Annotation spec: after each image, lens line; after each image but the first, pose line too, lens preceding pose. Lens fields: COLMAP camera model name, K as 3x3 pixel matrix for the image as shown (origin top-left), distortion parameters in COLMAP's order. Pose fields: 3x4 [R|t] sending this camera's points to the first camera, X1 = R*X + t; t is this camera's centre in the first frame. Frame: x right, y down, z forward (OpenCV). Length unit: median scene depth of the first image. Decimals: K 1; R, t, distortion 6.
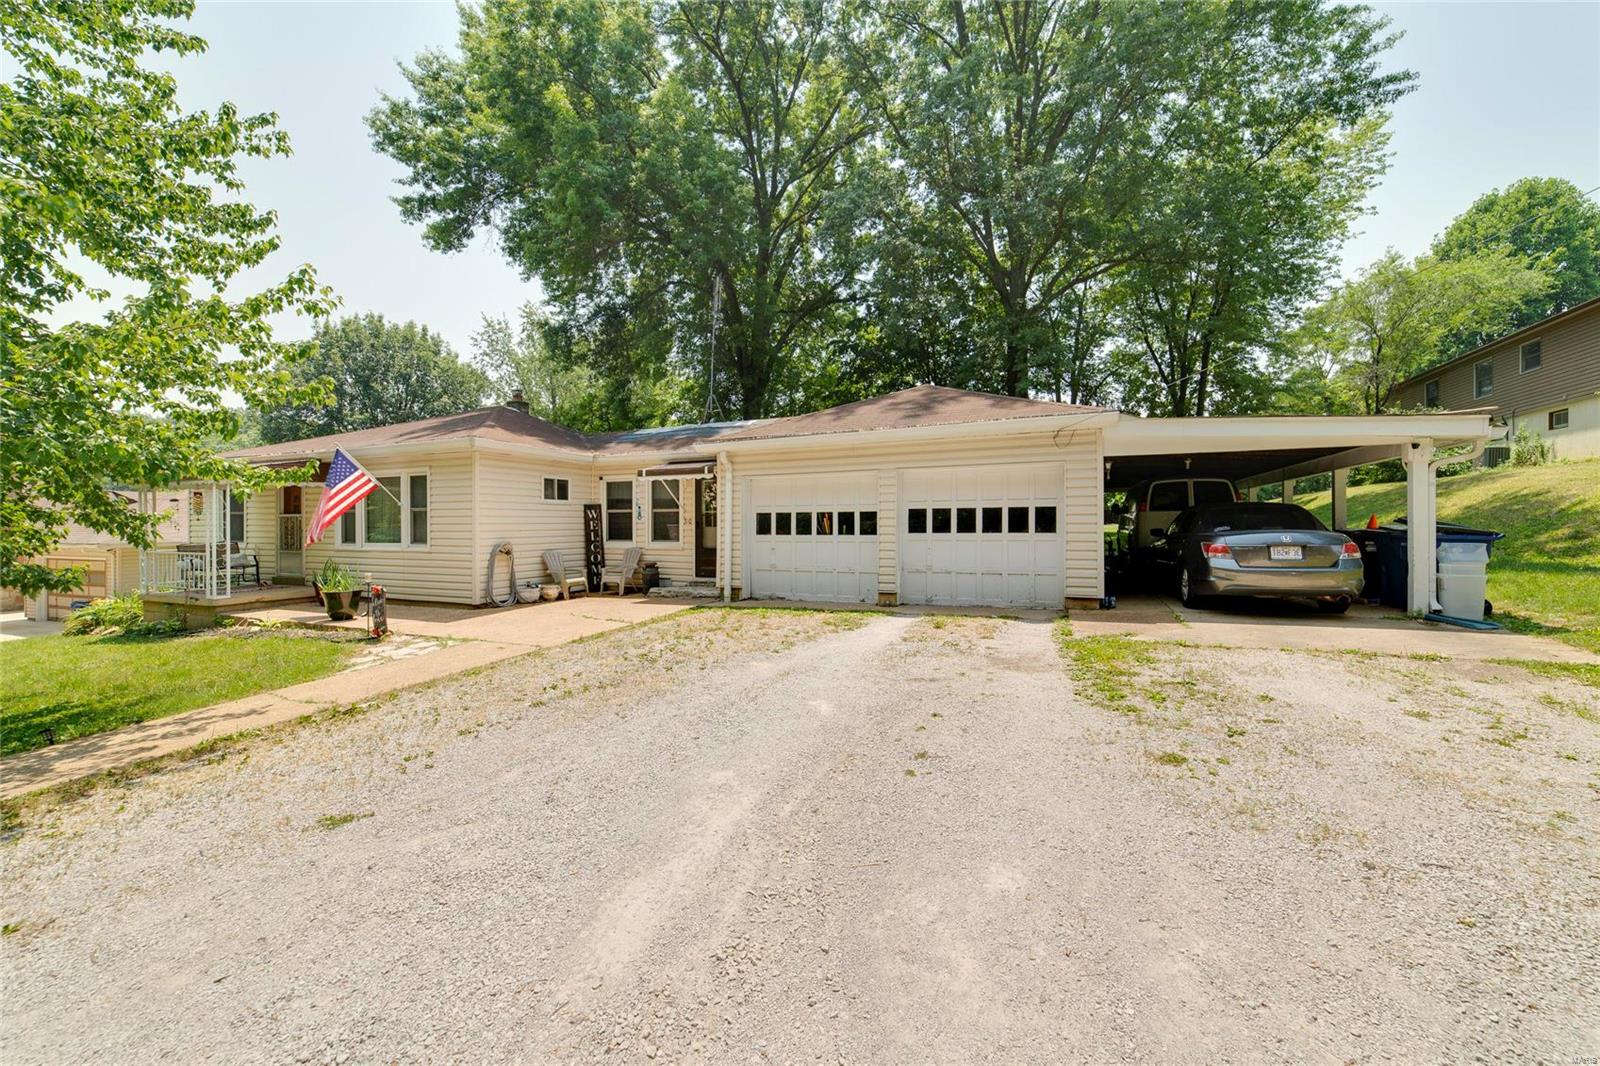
lens RADIAL K [[649.9, 0, 800.0], [0, 649.9, 533.0], [0, 0, 1]] dist [-0.009153, 0.000145]
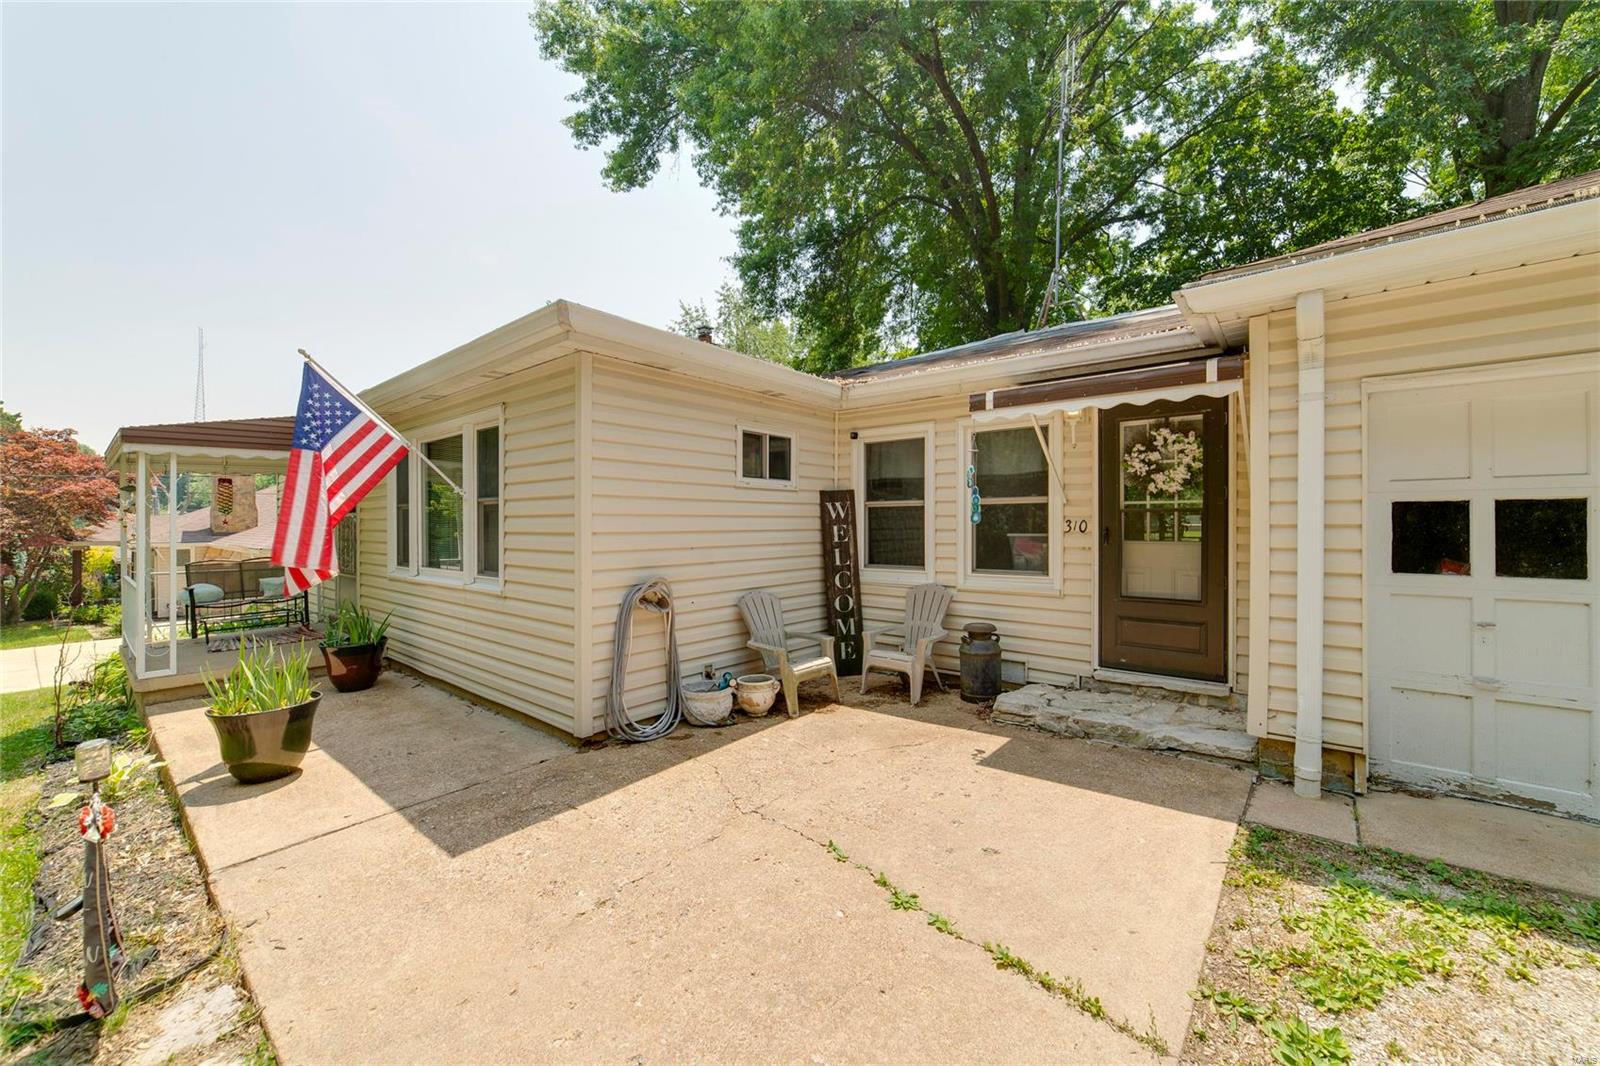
lens RADIAL K [[649.9, 0, 800.0], [0, 649.9, 533.0], [0, 0, 1]] dist [-0.009153, 0.000145]
pose [[0.959827, 0.003694, -0.280568, -0.214882], [-0.003320, 0.999993, 0.001806, -0.013577], [0.280573, -0.000802, 0.959832, 0.542021]]
